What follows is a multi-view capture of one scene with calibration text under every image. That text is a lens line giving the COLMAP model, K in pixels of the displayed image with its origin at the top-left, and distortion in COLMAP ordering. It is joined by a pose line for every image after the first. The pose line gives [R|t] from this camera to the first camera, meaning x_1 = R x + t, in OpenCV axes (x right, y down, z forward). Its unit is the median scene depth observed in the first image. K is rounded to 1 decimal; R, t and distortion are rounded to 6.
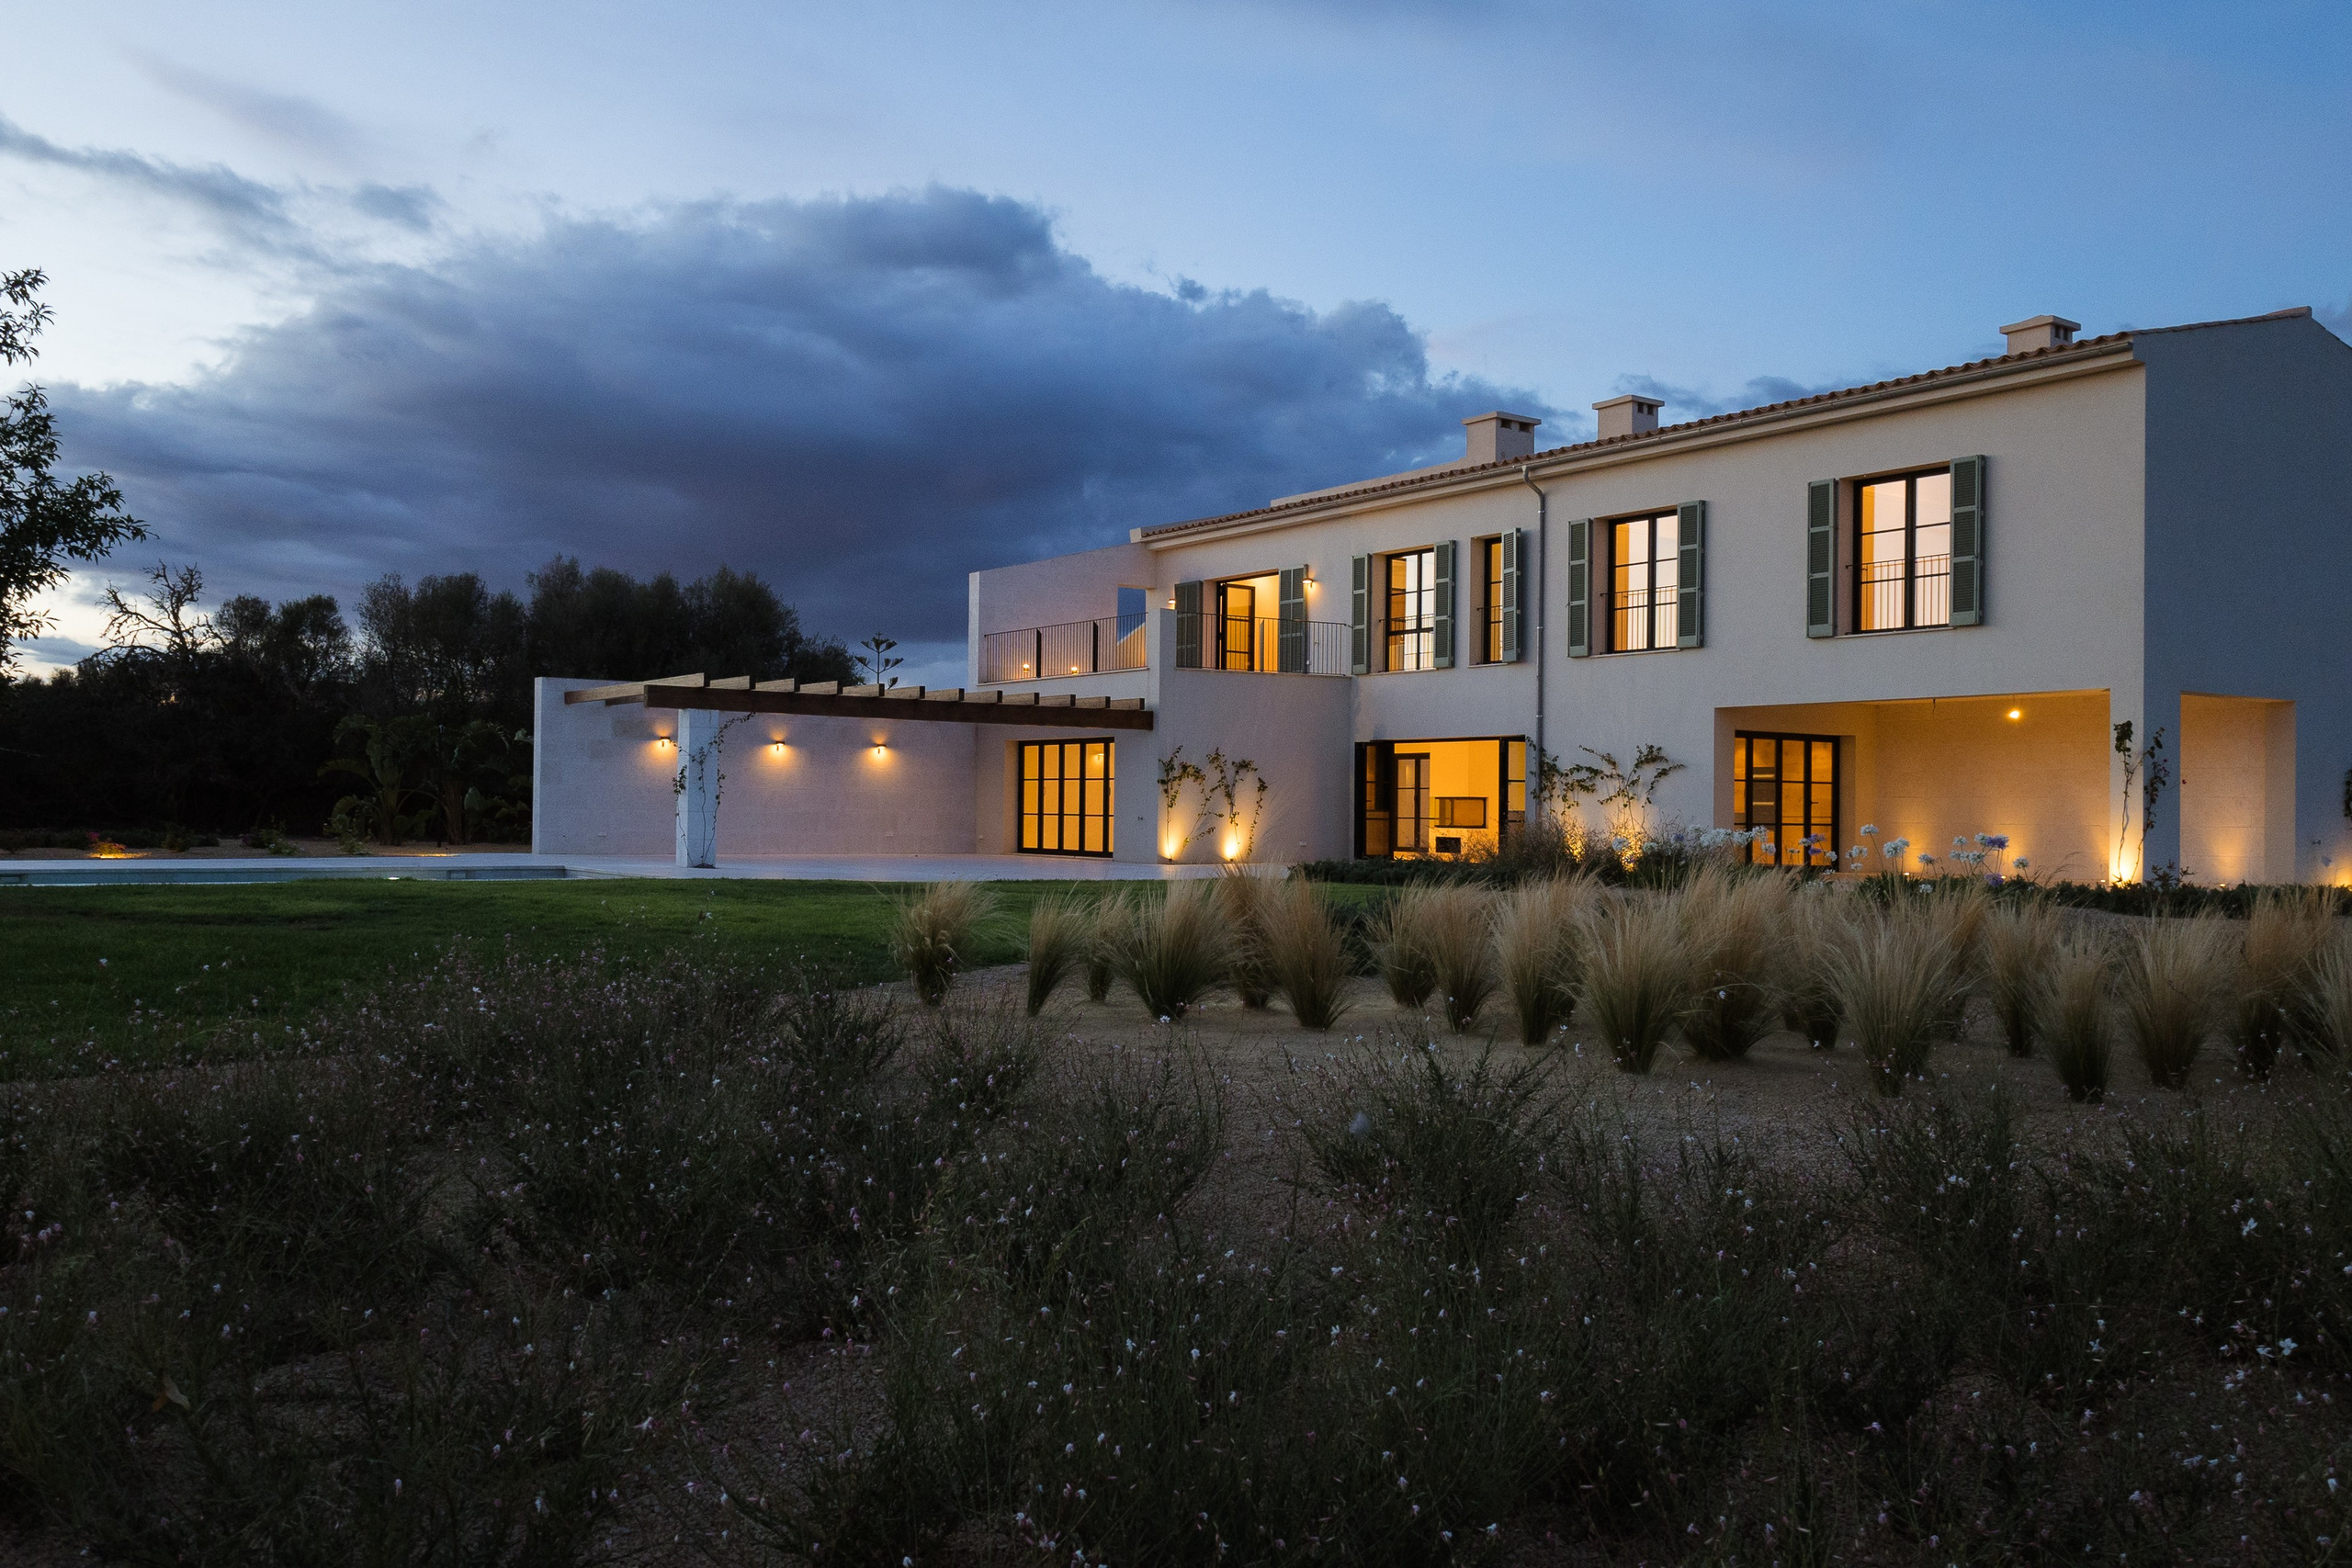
lens RADIAL K [[1770.8, 0, 1176.0], [0, 1770.8, 784.0], [0, 0, 1]] dist [-0.000614, -0.003777]
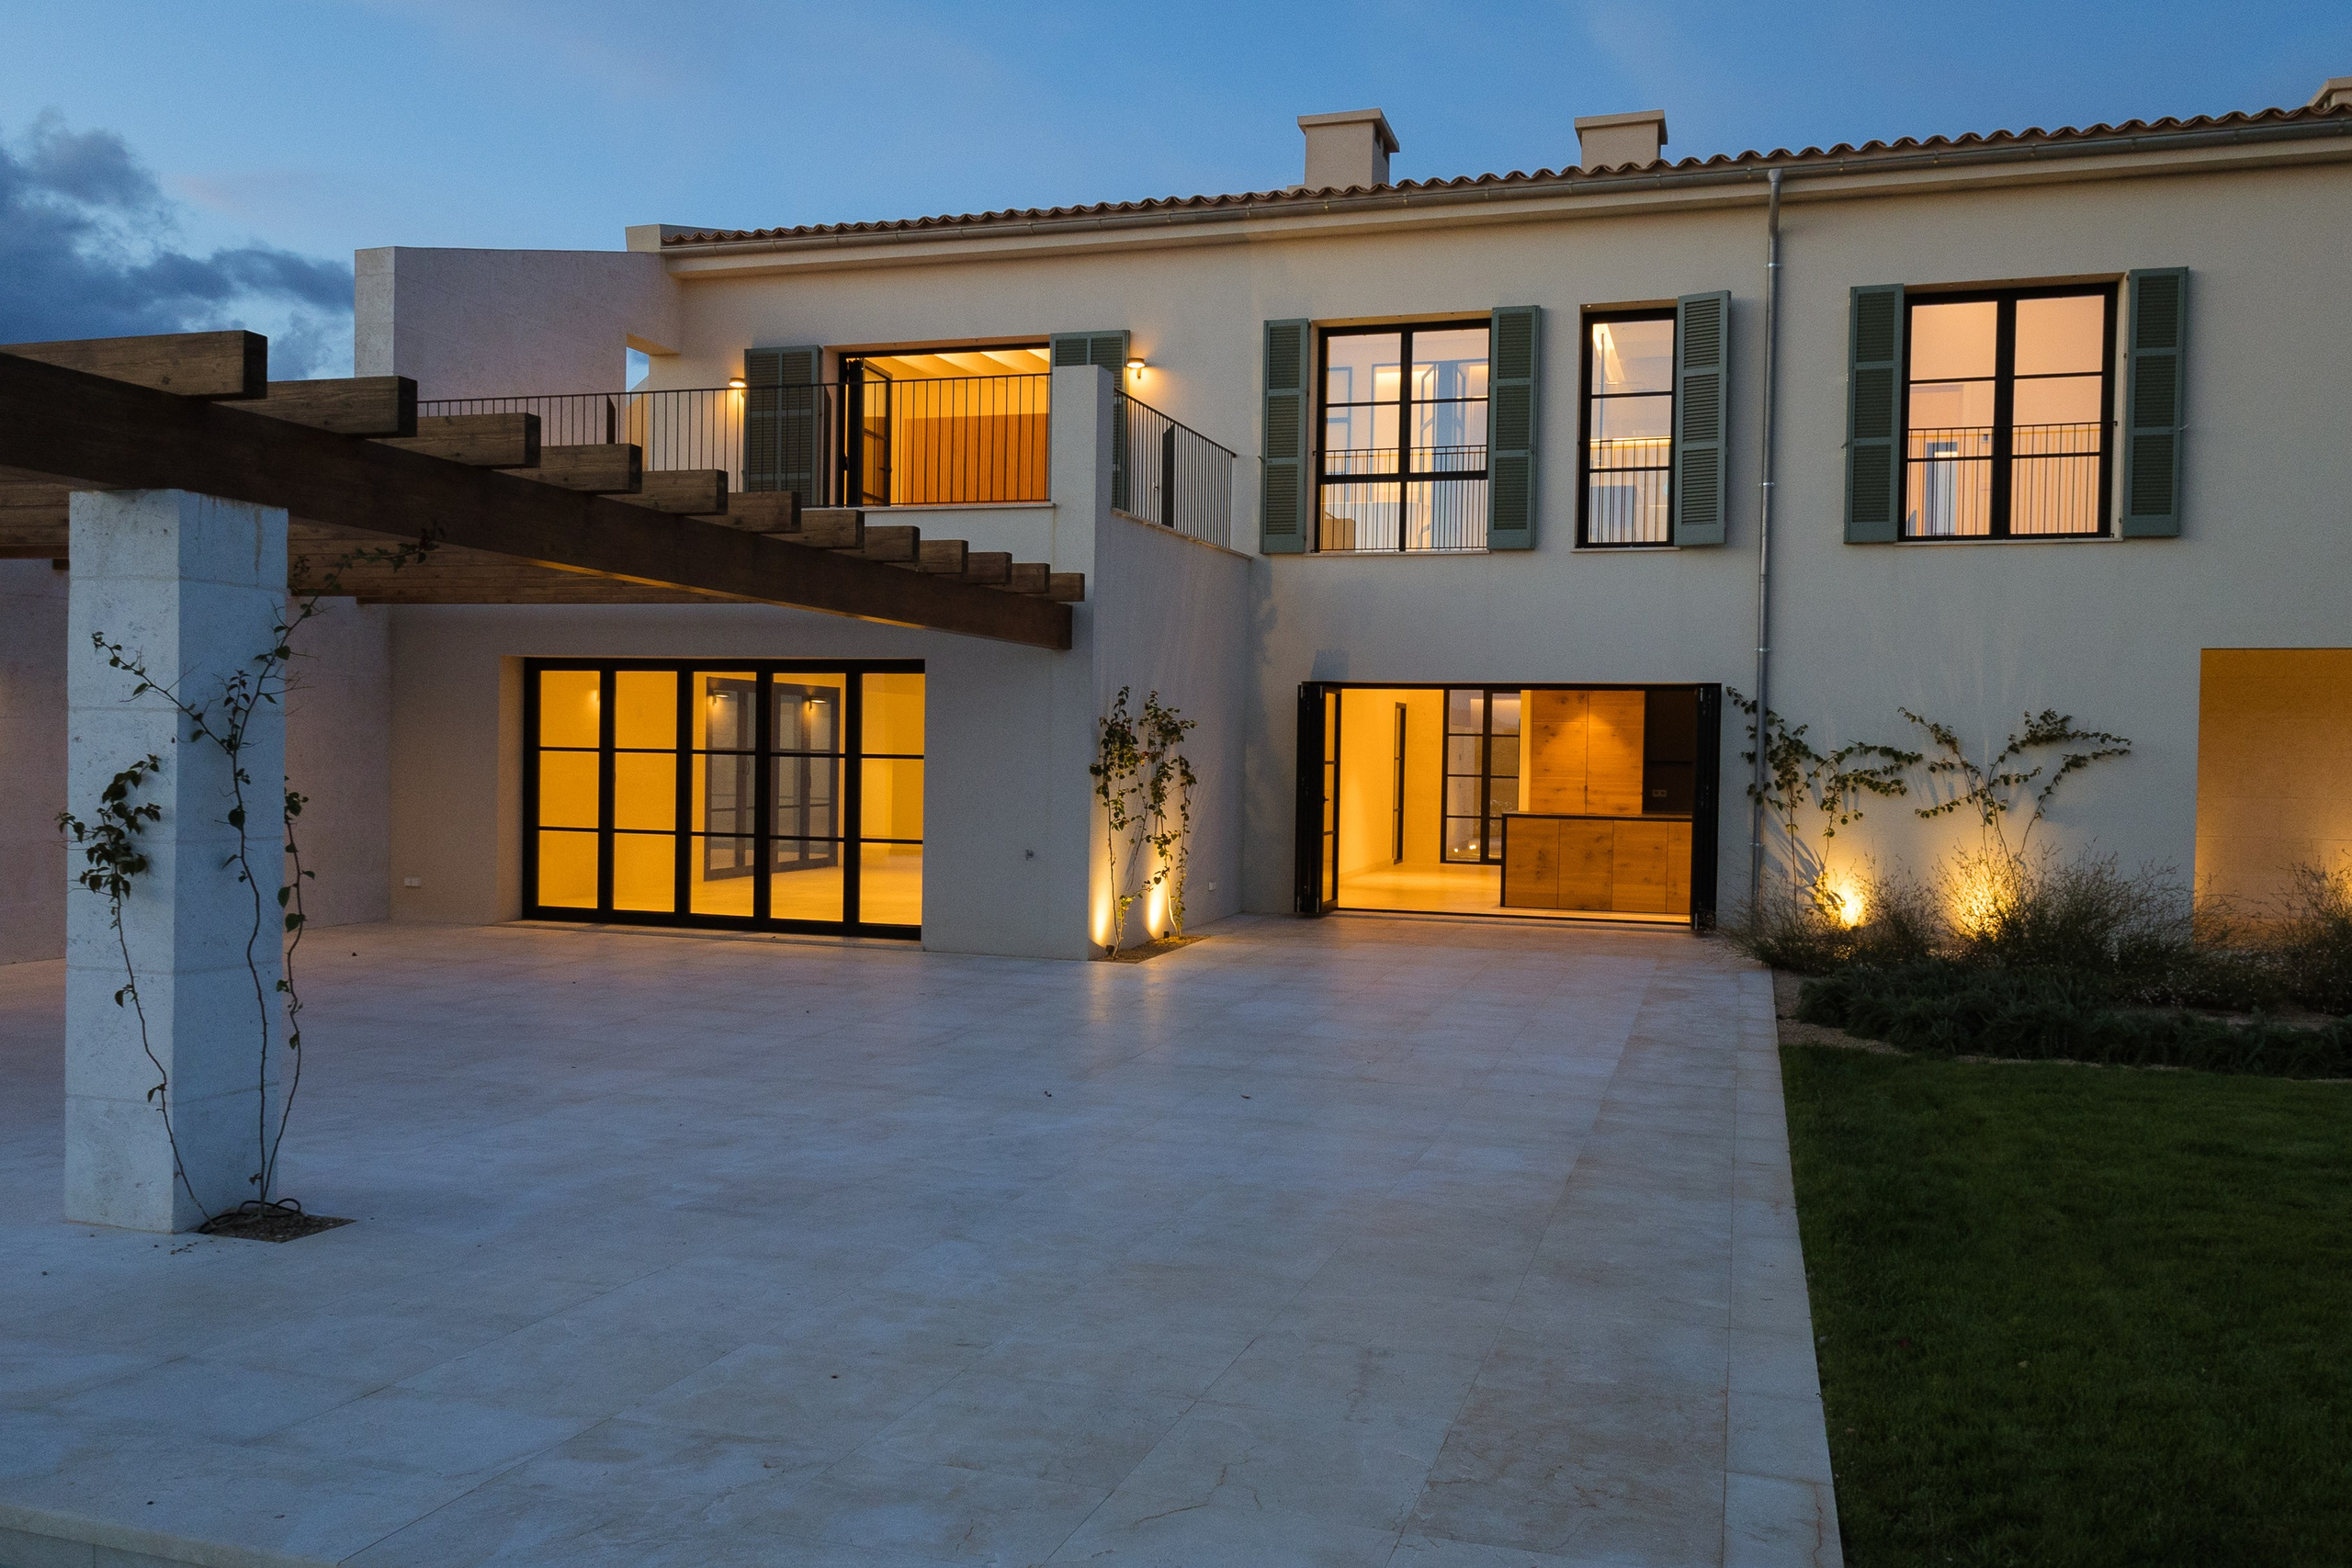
lens RADIAL K [[1810.7, 0, 1165.4], [0, 1810.7, 795.2], [0, 0, 1]] dist [0.010242, 0.001876]
pose [[0.804099, -0.012631, 0.594361, -0.267428], [-0.015097, 0.999018, 0.041655, -0.014488], [-0.594303, -0.042467, 0.803119, 0.664507]]
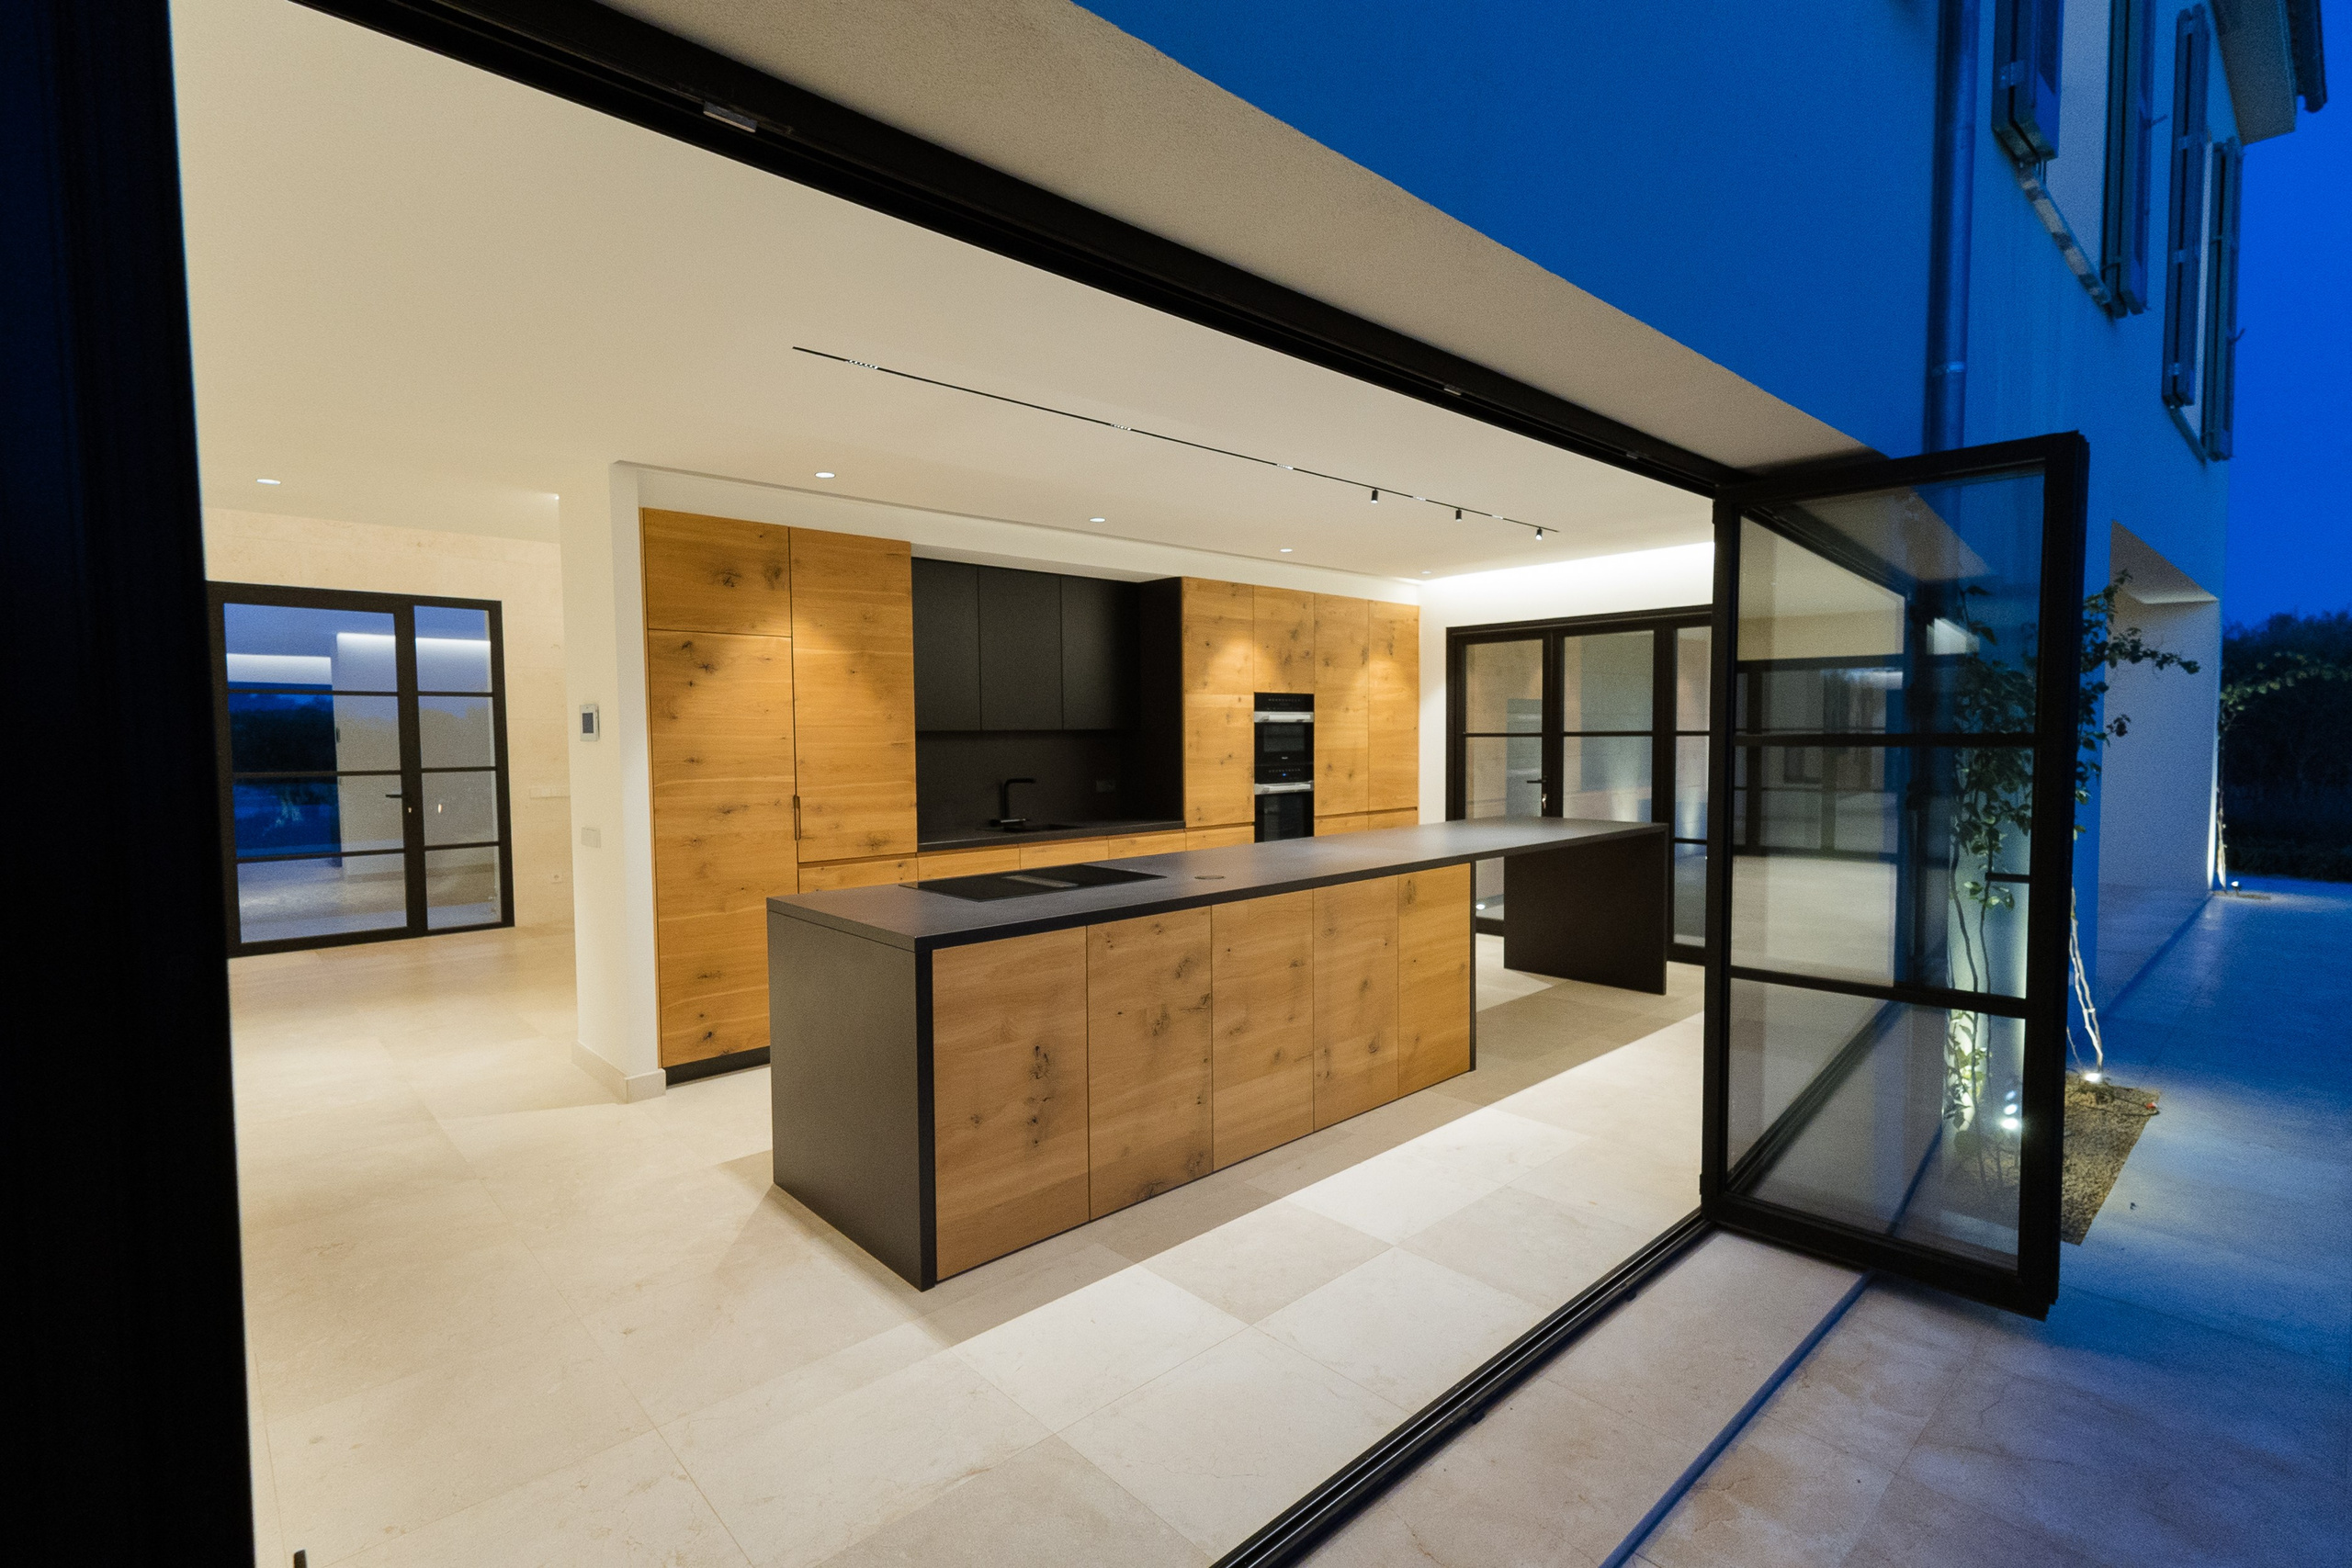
lens RADIAL K [[1070.1, 0, 1166.2], [0, 1070.1, 793.2], [0, 0, 1]] dist [0.027850, -0.008930]
pose [[-0.116300, -0.065959, 0.991022, 0.103831], [-0.004677, 0.997818, 0.065862, -0.003203], [-0.993203, 0.003025, -0.116355, 1.089738]]
